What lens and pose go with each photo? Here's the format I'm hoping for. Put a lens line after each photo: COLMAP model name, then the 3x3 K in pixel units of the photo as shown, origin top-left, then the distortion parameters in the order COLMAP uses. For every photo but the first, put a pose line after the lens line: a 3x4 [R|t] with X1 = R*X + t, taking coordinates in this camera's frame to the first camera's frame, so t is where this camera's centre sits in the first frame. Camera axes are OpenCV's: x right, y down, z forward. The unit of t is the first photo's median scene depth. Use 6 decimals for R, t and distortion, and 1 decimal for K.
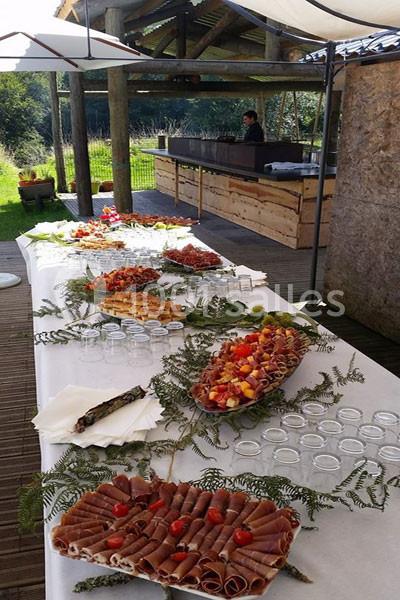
lens RADIAL K [[466.6, 0, 200.0], [0, 466.6, 300.0], [0, 0, 1]] dist [0.112948, -0.390770]
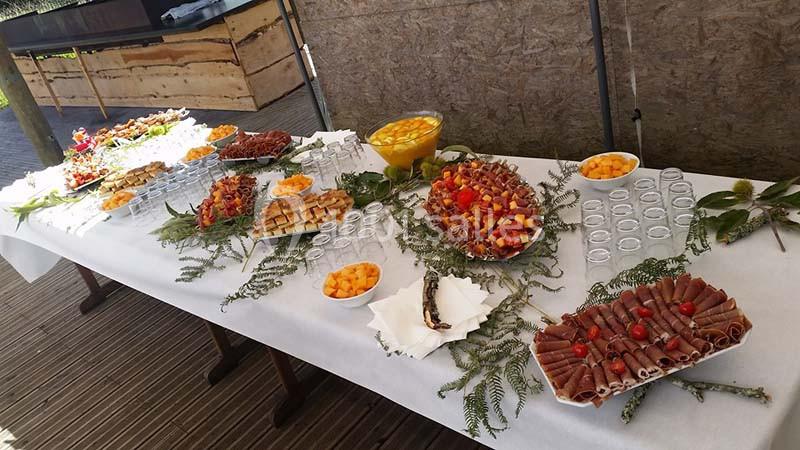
lens RADIAL K [[622.6, 0, 400.0], [0, 622.6, 225.0], [0, 0, 1]] dist [0.109718, -0.307830]
pose [[0.815897, -0.428168, 0.388567, -0.258280], [0.397604, 0.903395, 0.160591, -0.043373], [-0.419789, 0.023470, 0.907318, -0.010574]]
